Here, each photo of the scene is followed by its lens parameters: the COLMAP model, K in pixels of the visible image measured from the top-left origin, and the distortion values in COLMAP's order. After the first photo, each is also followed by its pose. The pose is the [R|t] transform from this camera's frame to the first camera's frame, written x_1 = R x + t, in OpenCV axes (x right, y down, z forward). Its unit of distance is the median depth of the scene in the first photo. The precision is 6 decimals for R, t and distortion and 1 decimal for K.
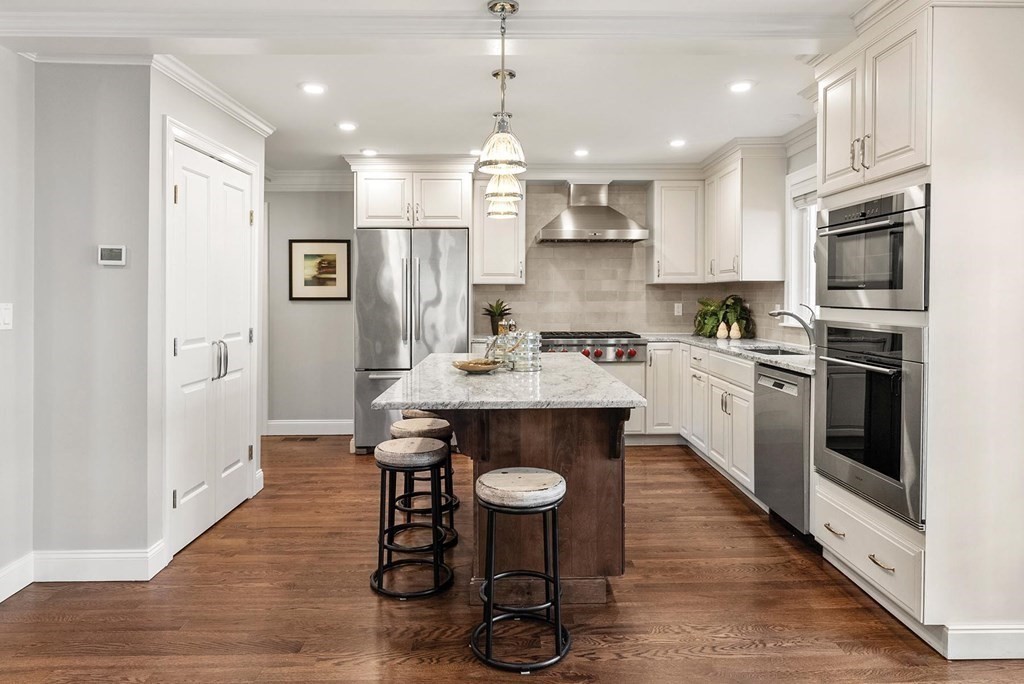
lens RADIAL K [[627.5, 0, 513.7], [0, 627.5, 303.5], [0, 0, 1]] dist [-0.001983, -0.000877]
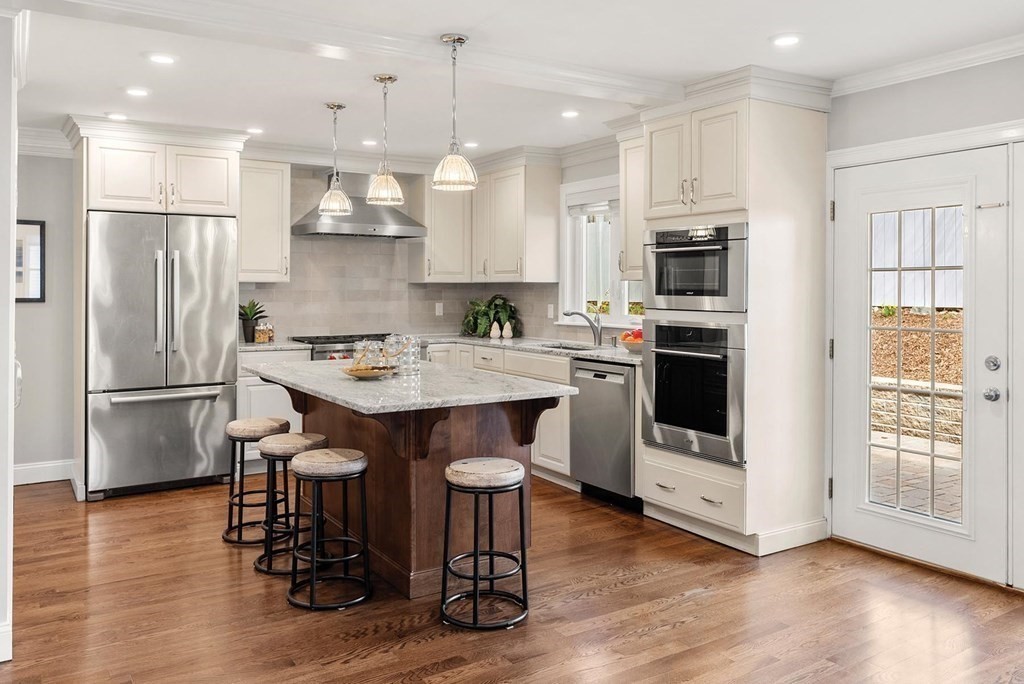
lens RADIAL K [[796.5, 0, 512.0], [0, 796.5, 293.8], [0, 0, 1]] dist [-0.000714, 0.001123]
pose [[0.856390, -0.000977, 0.516329, -0.346106], [0.003362, 0.999988, -0.003683, -0.012093], [-0.516319, 0.004890, 0.856382, -0.127243]]
